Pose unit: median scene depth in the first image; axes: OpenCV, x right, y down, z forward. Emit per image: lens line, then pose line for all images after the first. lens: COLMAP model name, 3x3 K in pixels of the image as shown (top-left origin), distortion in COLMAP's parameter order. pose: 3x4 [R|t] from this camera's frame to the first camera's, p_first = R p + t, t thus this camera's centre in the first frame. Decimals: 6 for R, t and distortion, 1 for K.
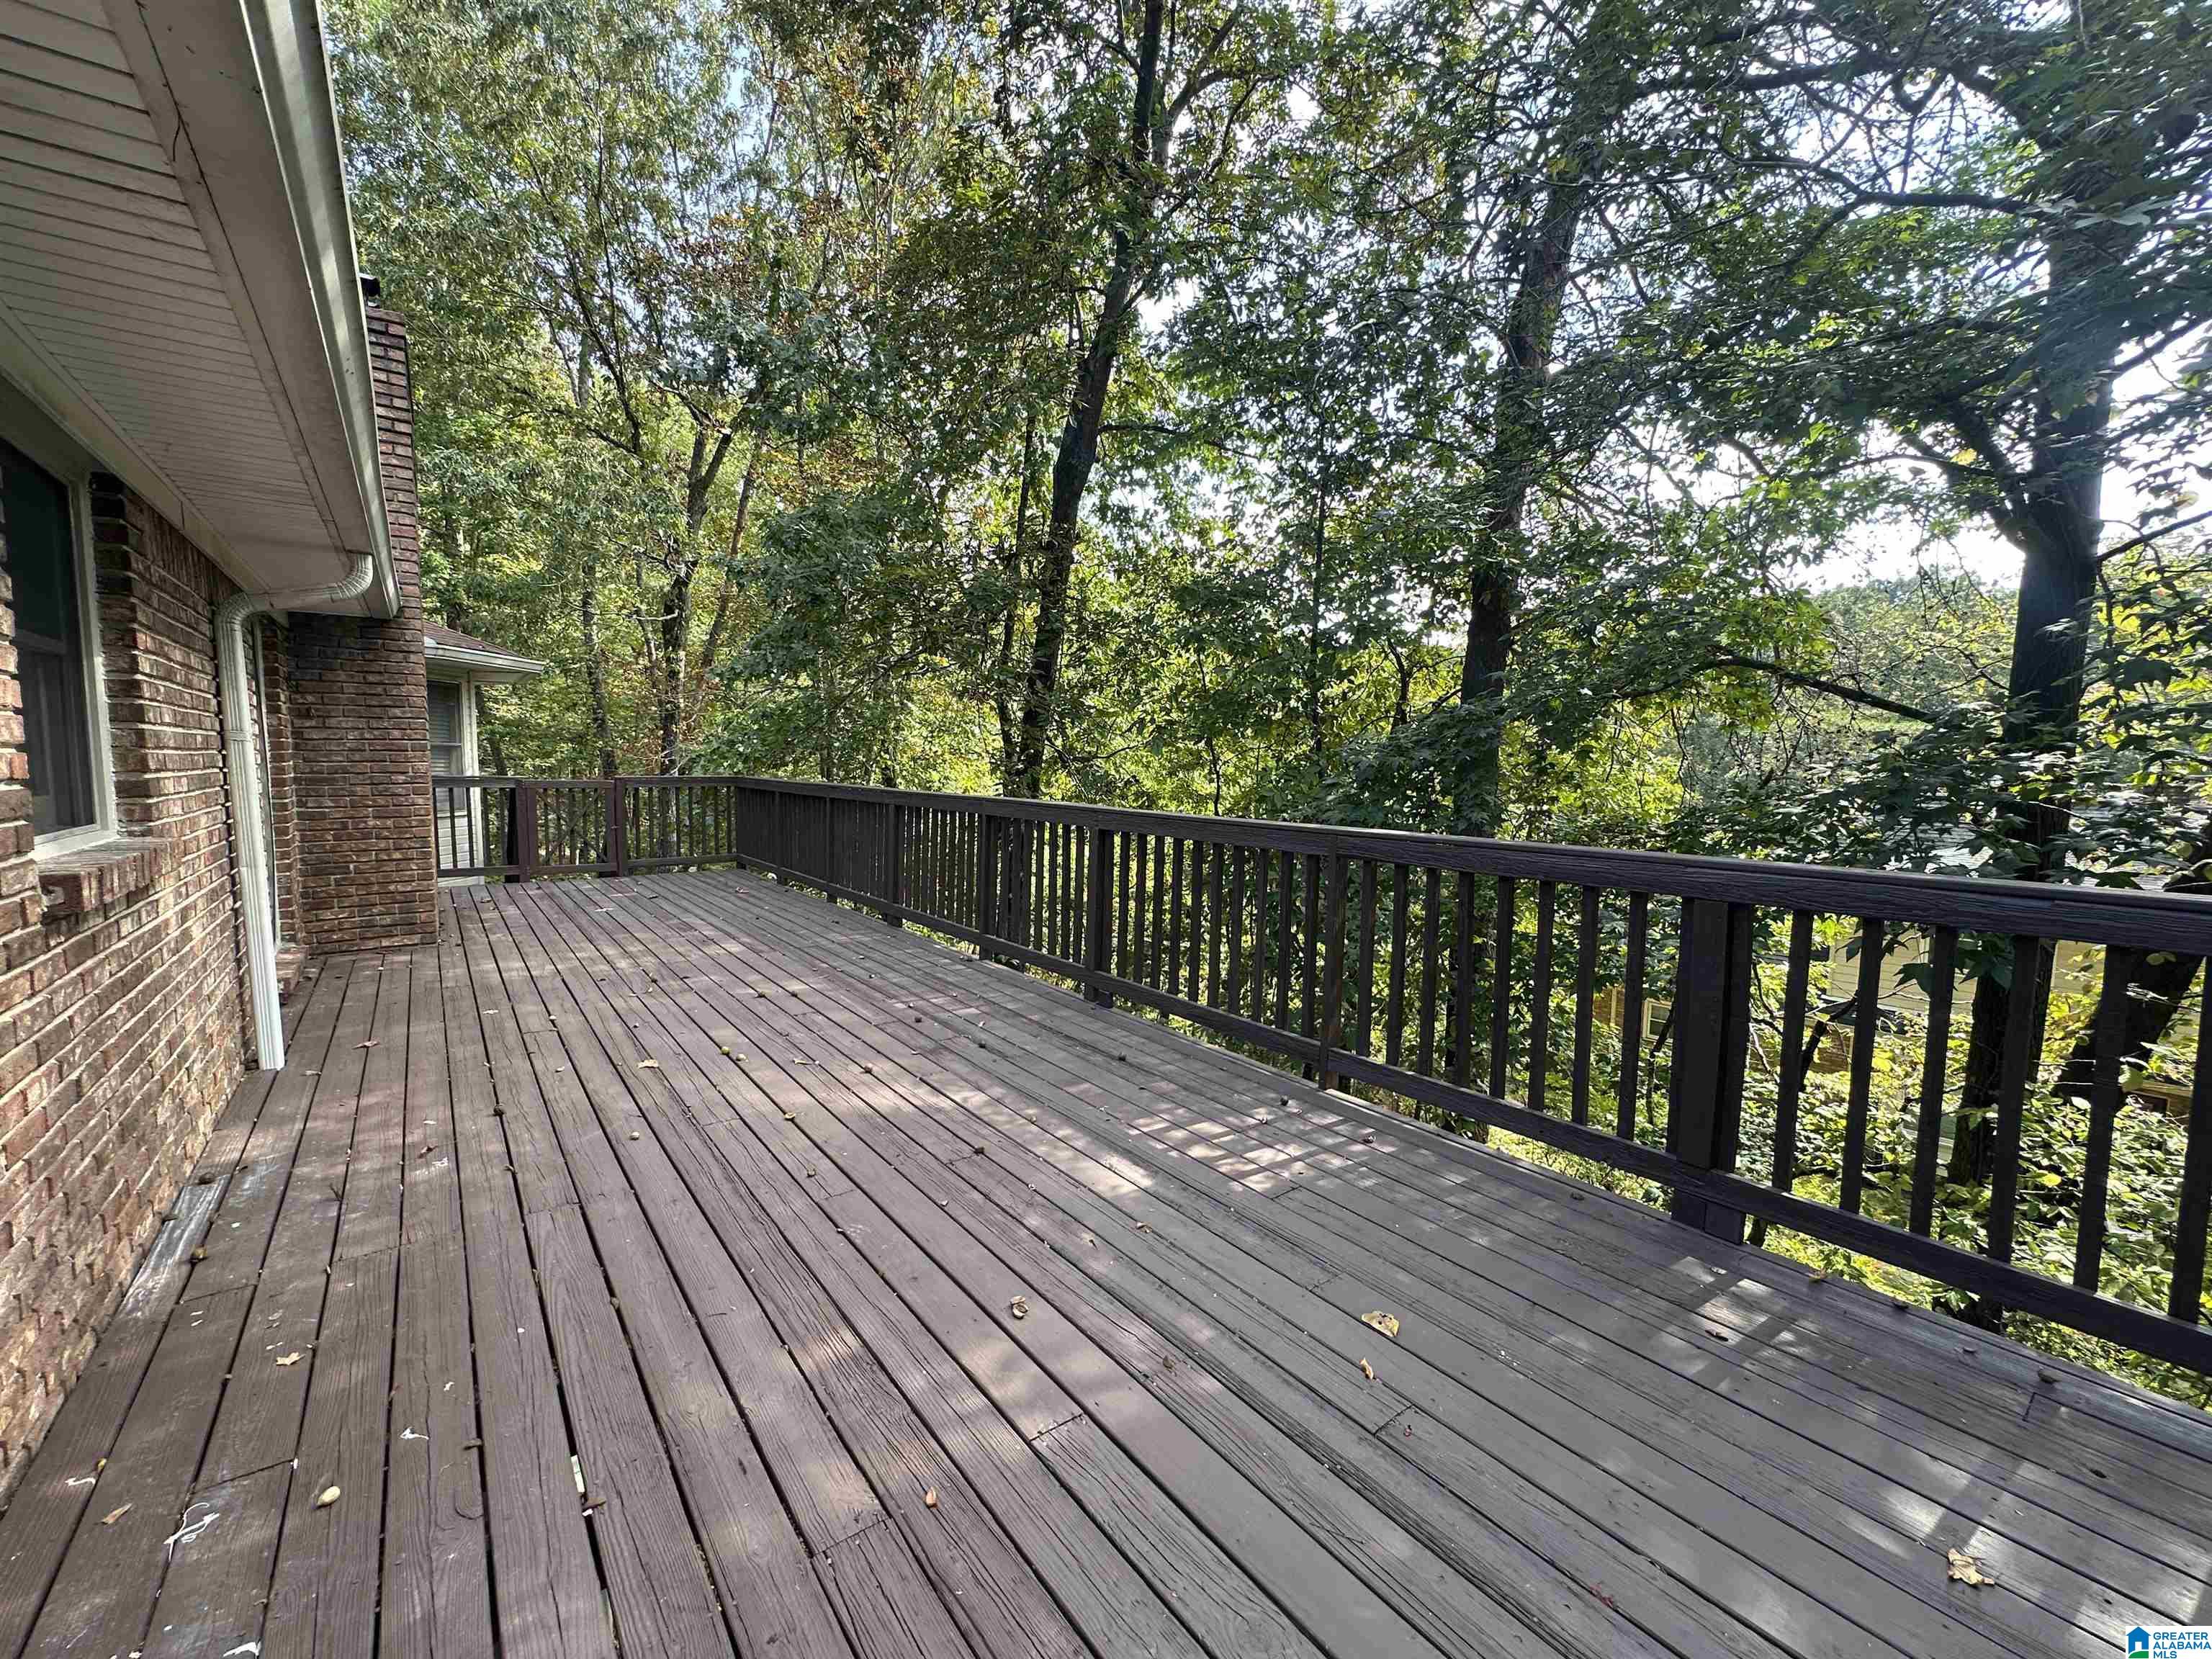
lens RADIAL K [[882.2, 0, 1103.5], [0, 882.2, 833.0], [0, 0, 1]] dist [-0.002516, 0.000343]
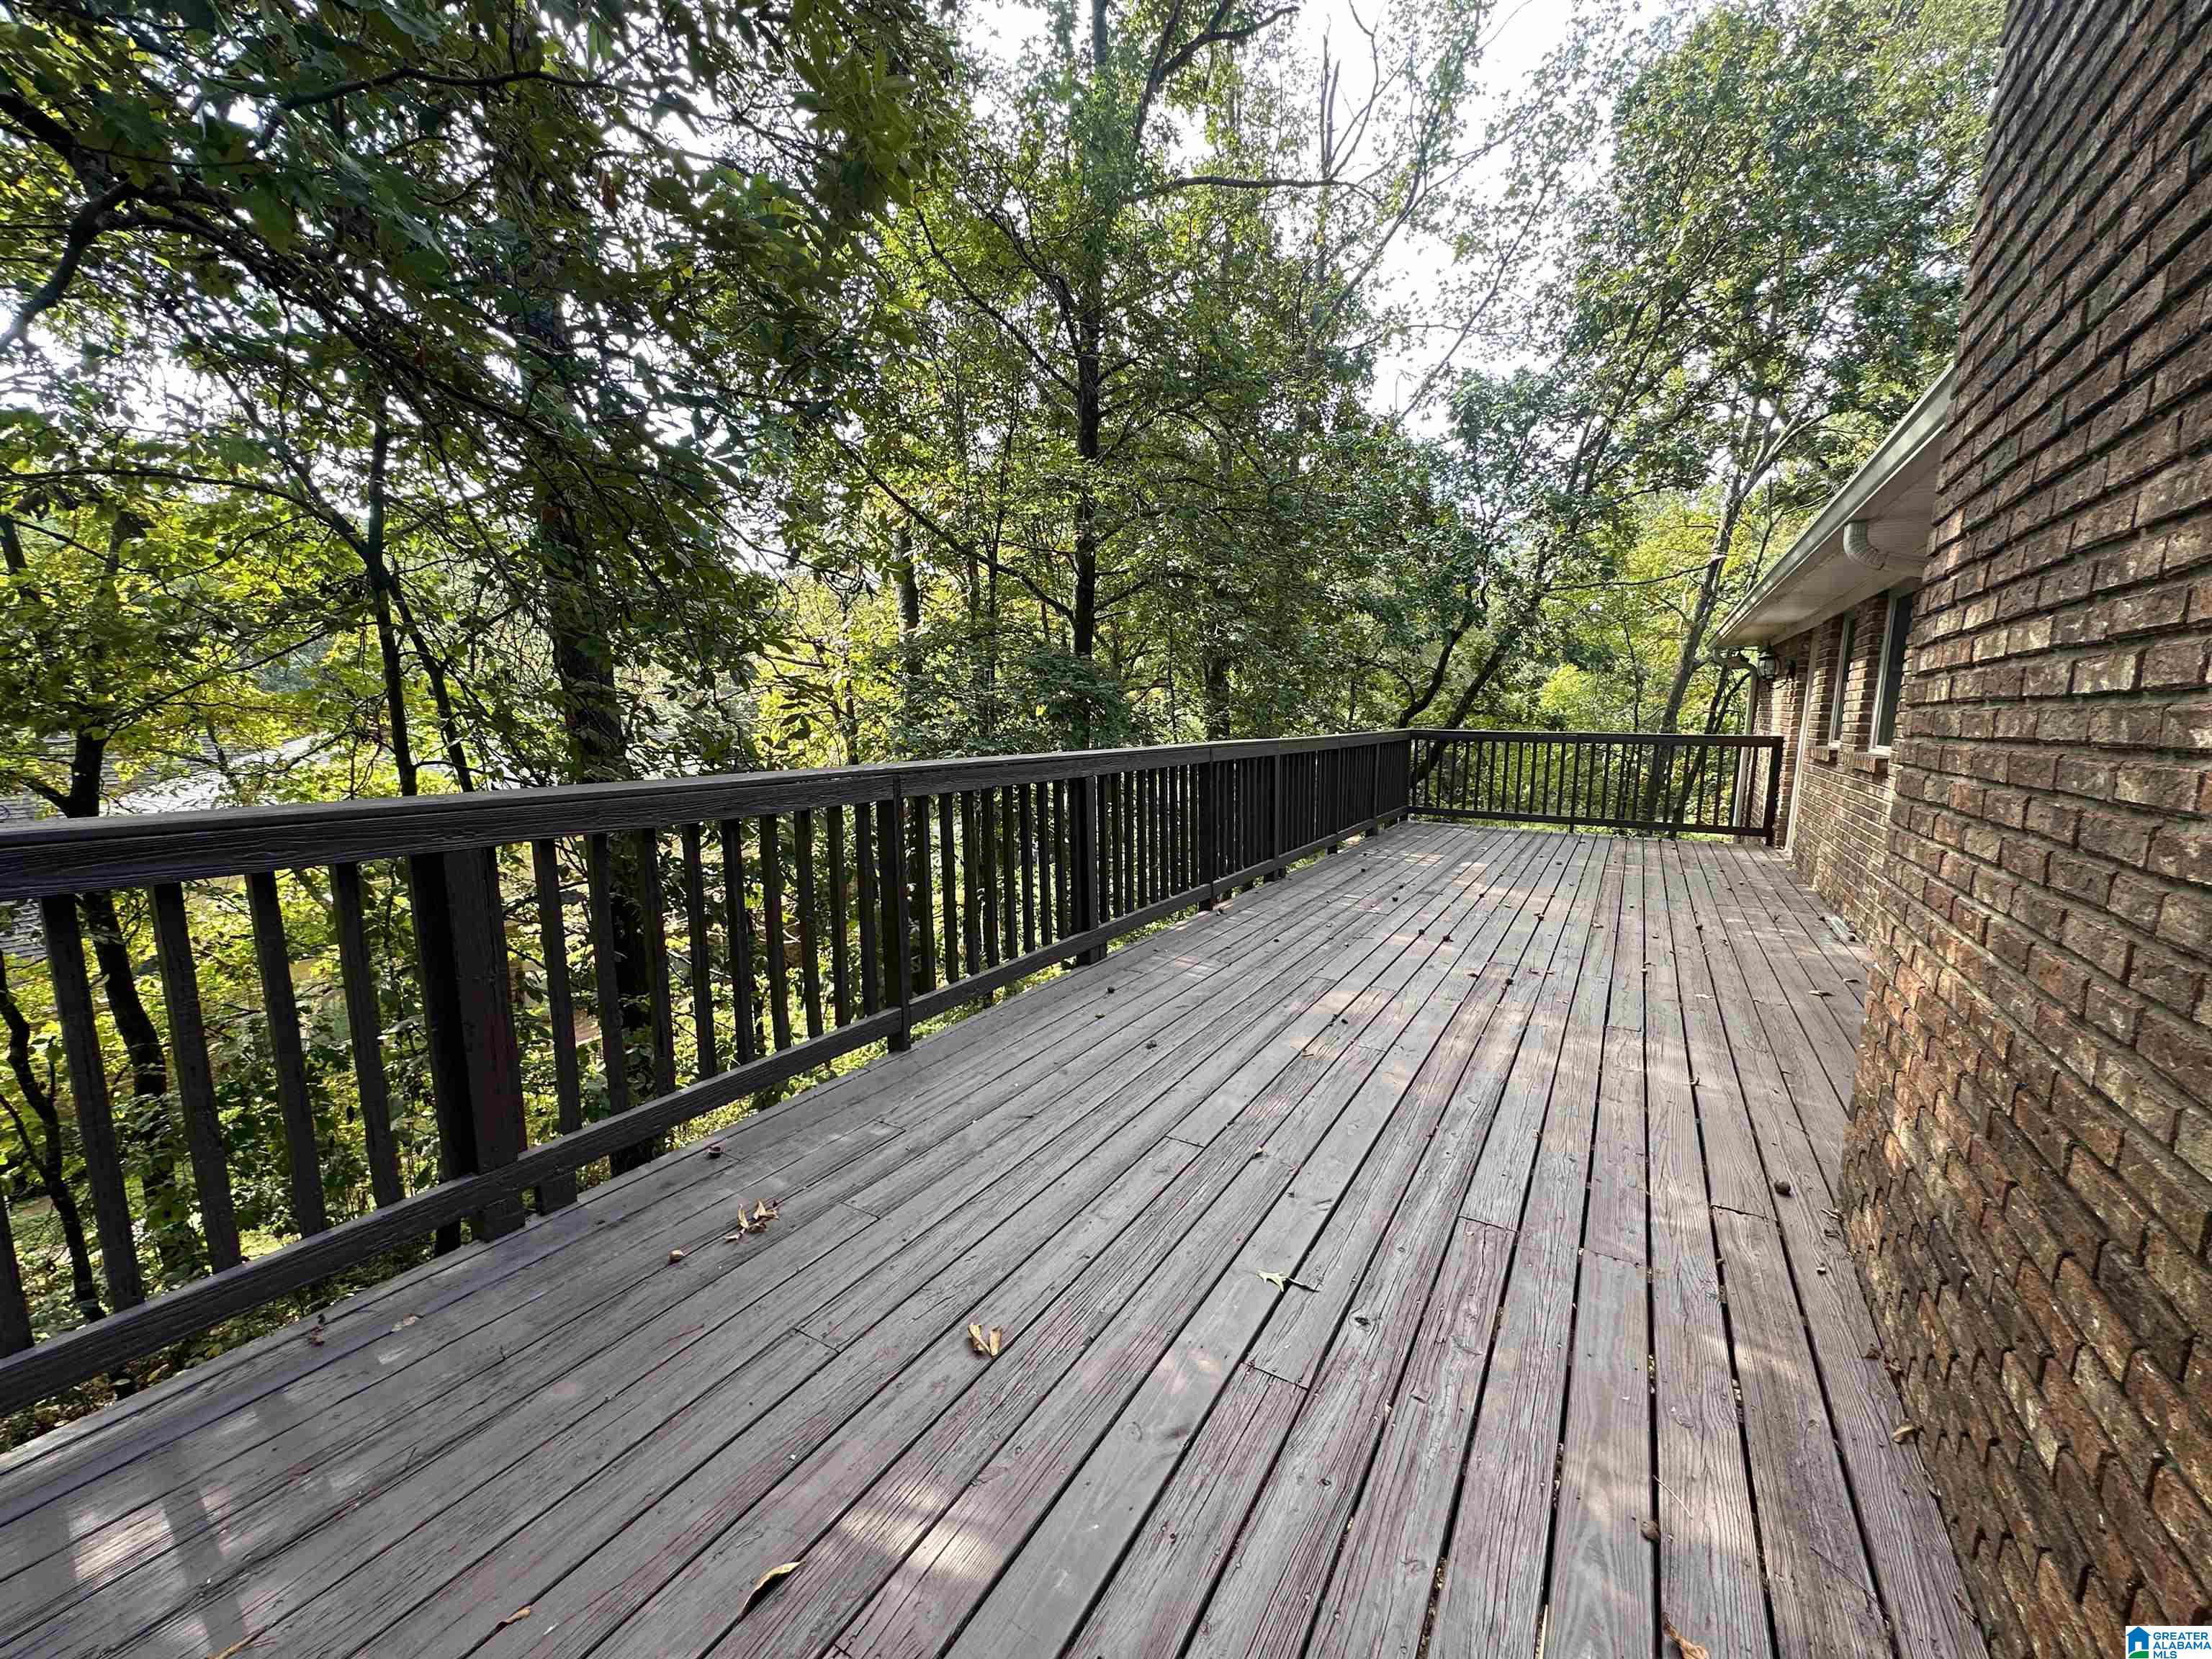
lens RADIAL K [[882.2, 0, 1107.7], [0, 882.2, 831.7], [0, 0, 1]] dist [-0.002516, 0.000343]
pose [[-0.368735, -0.155055, 0.916511, -1.159620], [0.077523, 0.977424, 0.196549, -0.172794], [-0.926296, 0.143525, -0.348390, 1.693364]]
